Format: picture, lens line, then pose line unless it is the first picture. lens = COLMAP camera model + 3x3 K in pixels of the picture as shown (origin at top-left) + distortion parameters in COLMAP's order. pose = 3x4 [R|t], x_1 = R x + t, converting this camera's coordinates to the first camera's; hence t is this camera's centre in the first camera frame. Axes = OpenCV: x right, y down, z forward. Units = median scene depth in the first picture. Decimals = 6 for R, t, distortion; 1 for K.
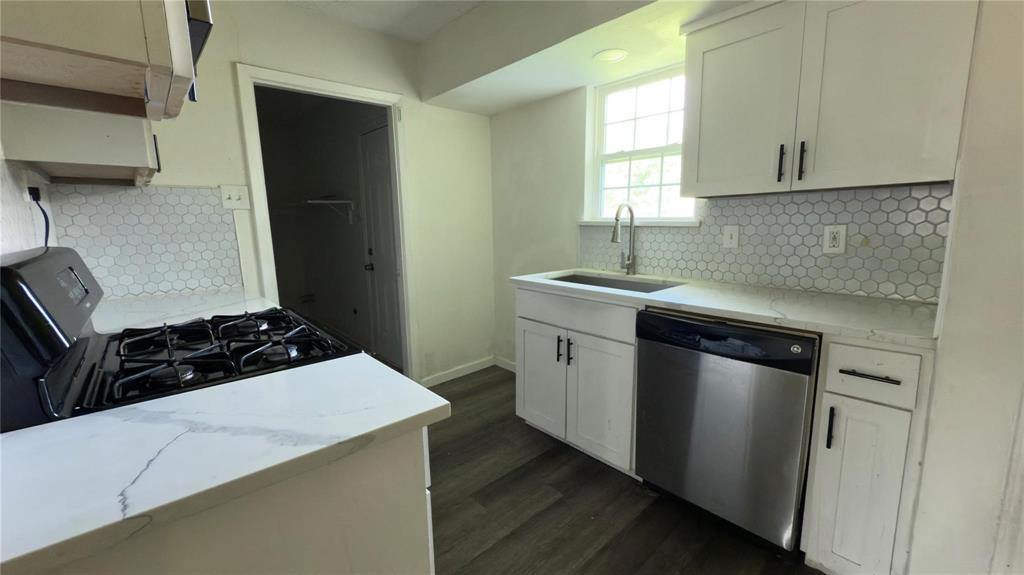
lens RADIAL K [[406.8, 0, 518.5], [0, 406.8, 289.5], [0, 0, 1]] dist [0.003666, 0.000077]
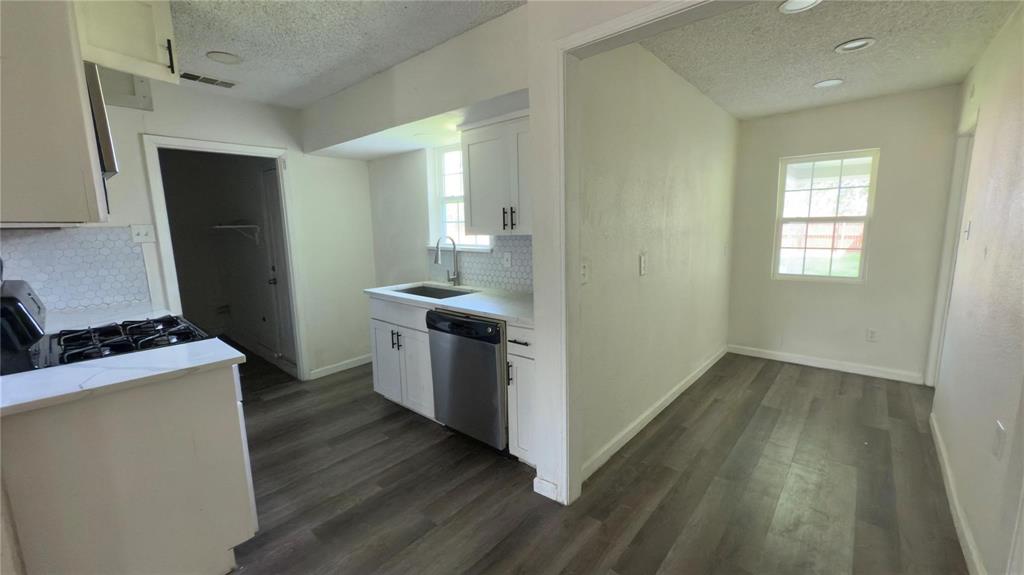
lens RADIAL K [[406.8, 0, 515.2], [0, 406.8, 290.0], [0, 0, 1]] dist [0.003666, 0.000077]
pose [[0.993663, -0.020992, 0.110424, 0.370148], [0.022338, 0.999690, -0.010965, -0.002425], [-0.110160, 0.013362, 0.993824, -0.465983]]
